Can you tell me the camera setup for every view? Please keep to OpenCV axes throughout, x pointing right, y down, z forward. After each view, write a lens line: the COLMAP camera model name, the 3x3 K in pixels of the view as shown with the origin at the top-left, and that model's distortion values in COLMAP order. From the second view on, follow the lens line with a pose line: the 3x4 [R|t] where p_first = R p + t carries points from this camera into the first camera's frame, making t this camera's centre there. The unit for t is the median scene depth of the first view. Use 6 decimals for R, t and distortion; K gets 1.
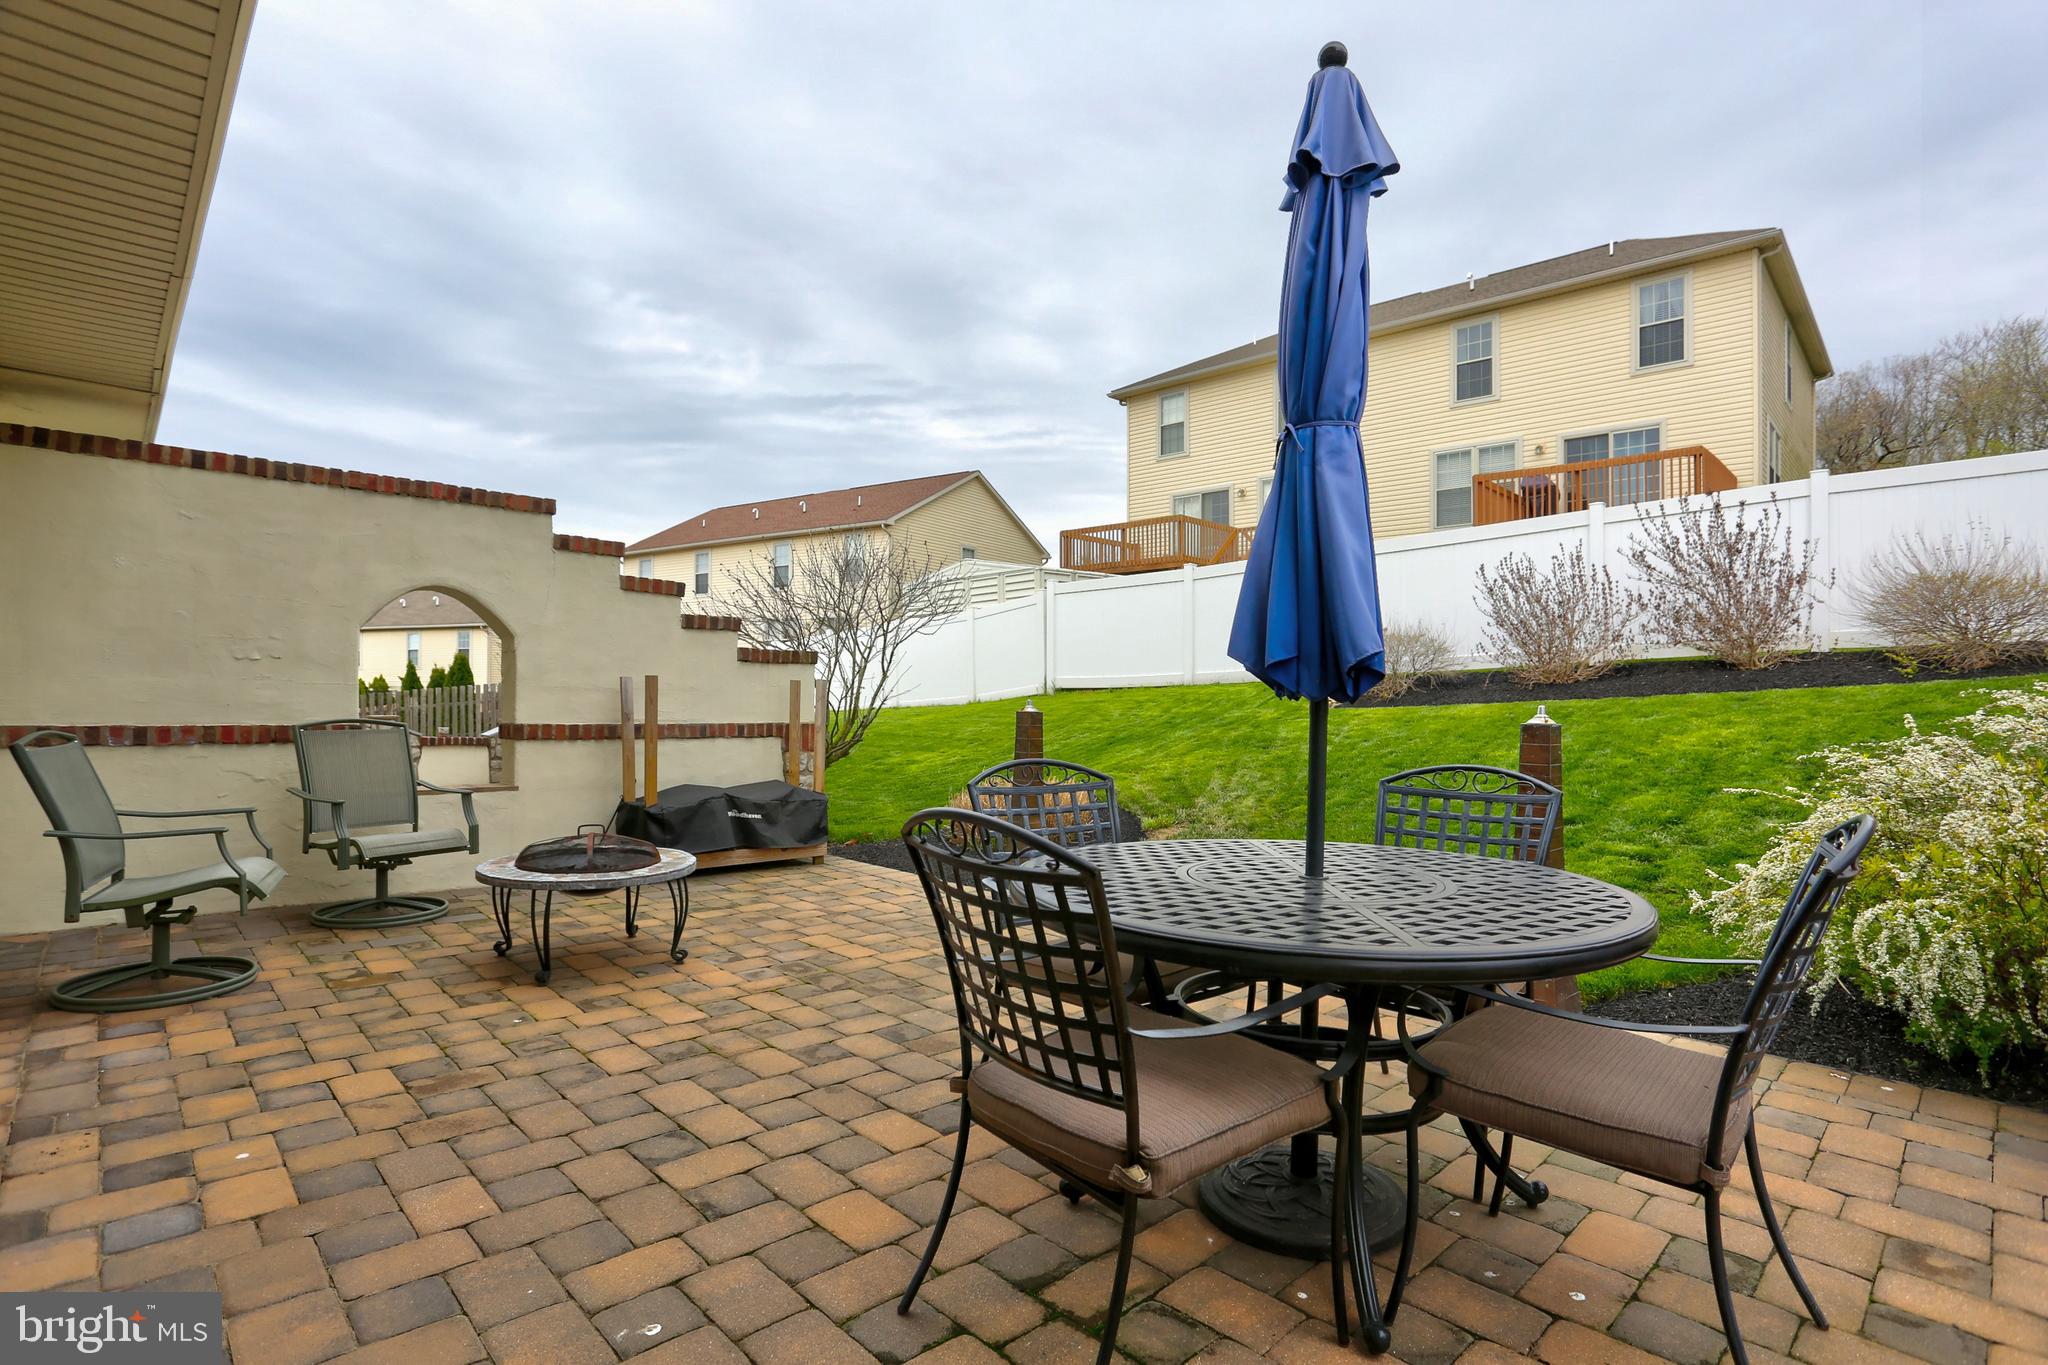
lens RADIAL K [[986.1, 0, 1029.1], [0, 986.1, 687.2], [0, 0, 1]] dist [-0.057559, 0.022156]
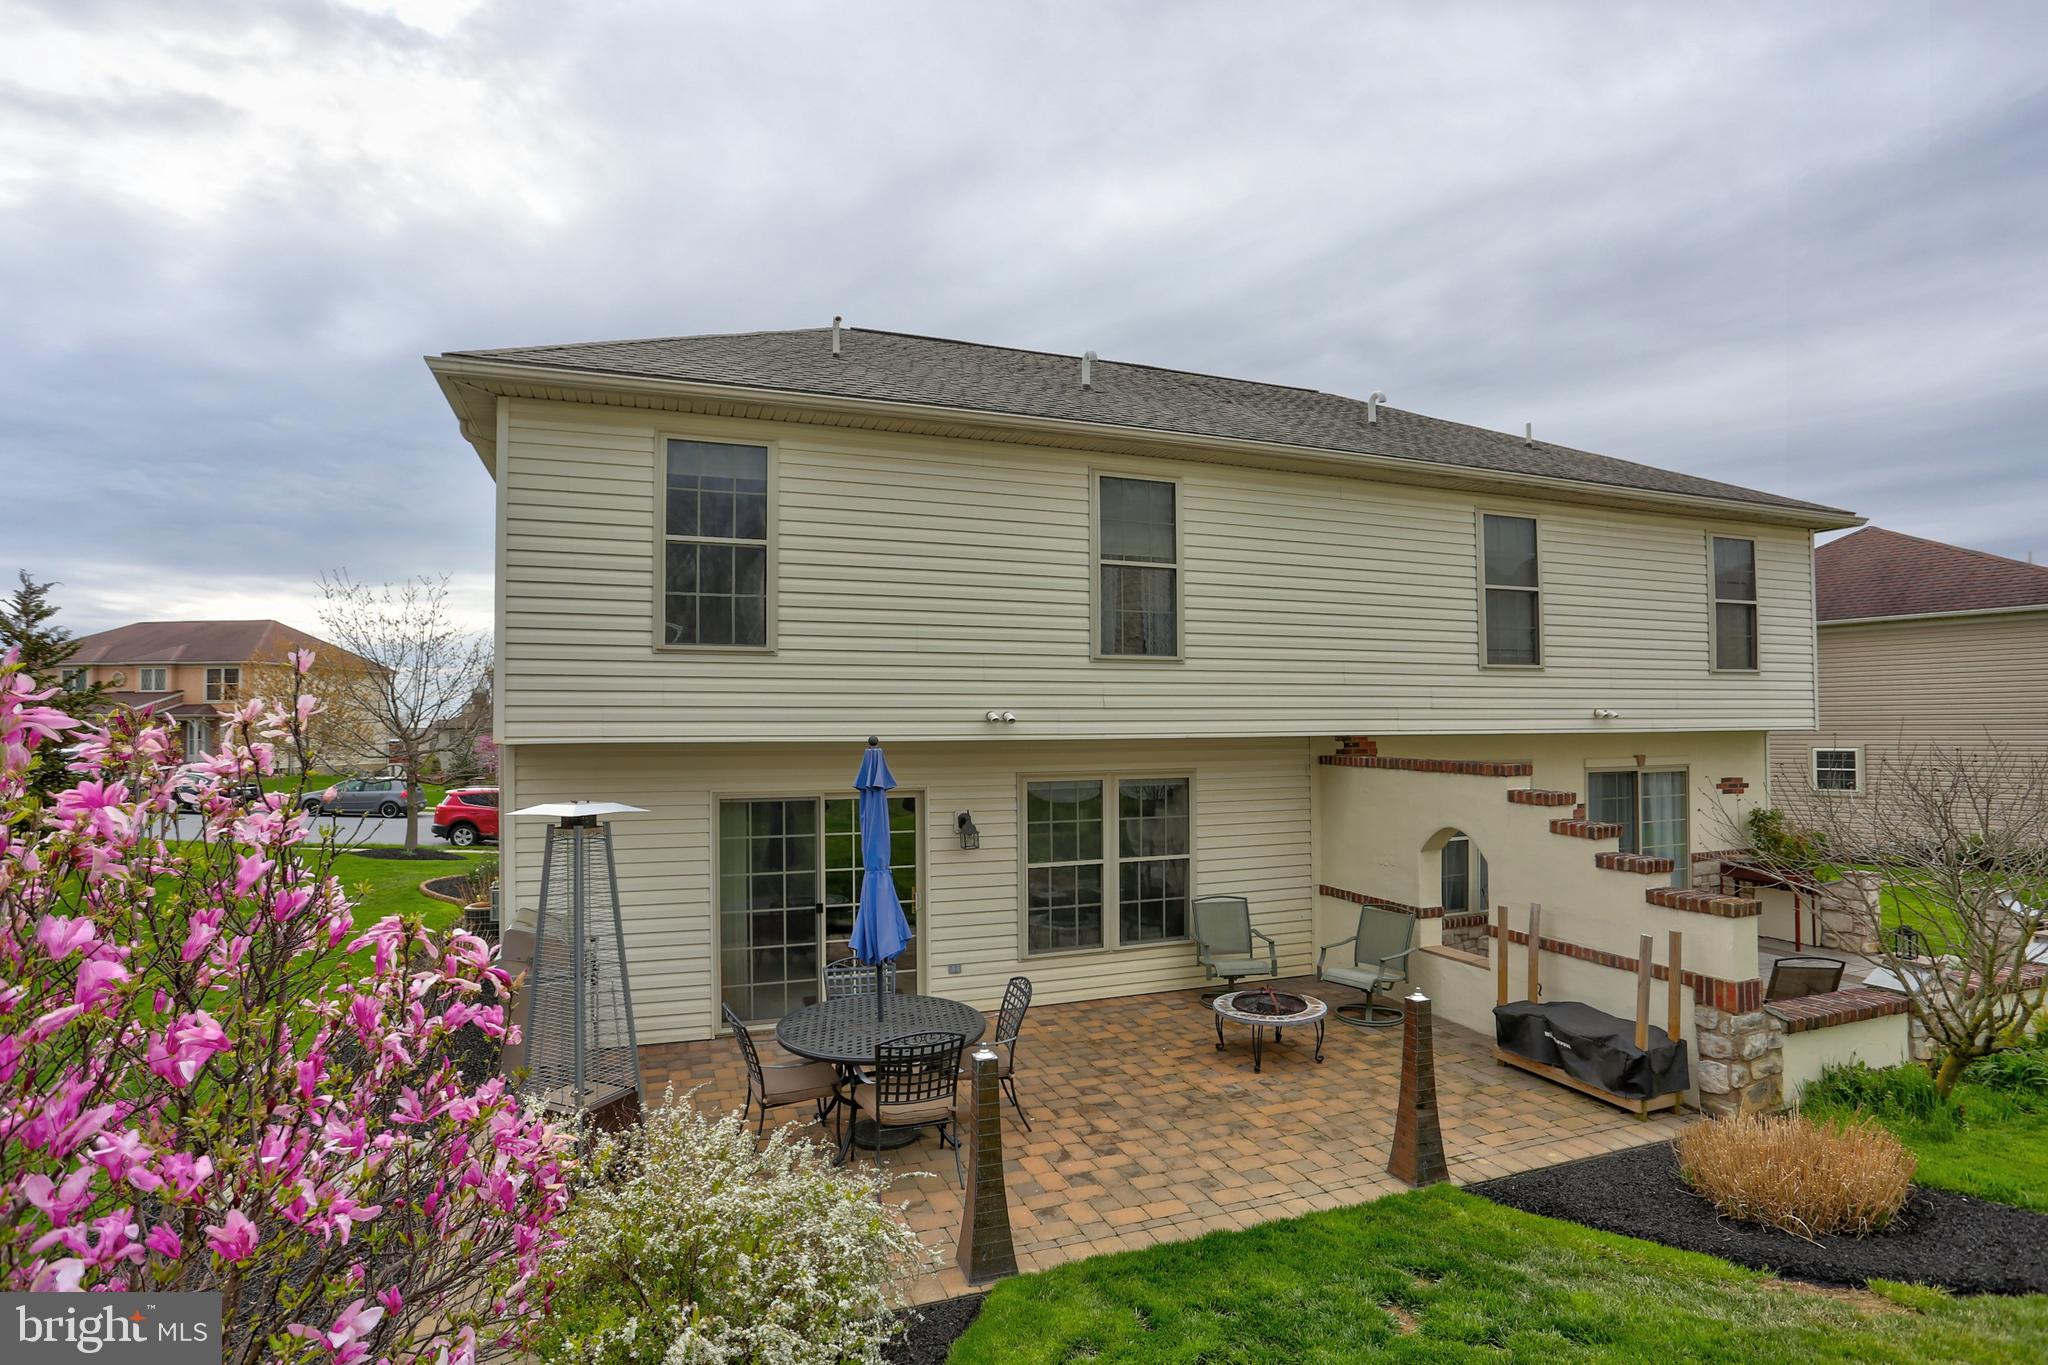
lens RADIAL K [[1014.7, 0, 1022.5], [0, 1014.7, 692.4], [0, 0, 1]] dist [-0.061434, 0.021261]
pose [[-0.412516, -0.027084, -0.910548, 2.053734], [0.014099, 0.999248, -0.036110, -0.474274], [0.910841, -0.027733, -0.411824, 1.930783]]
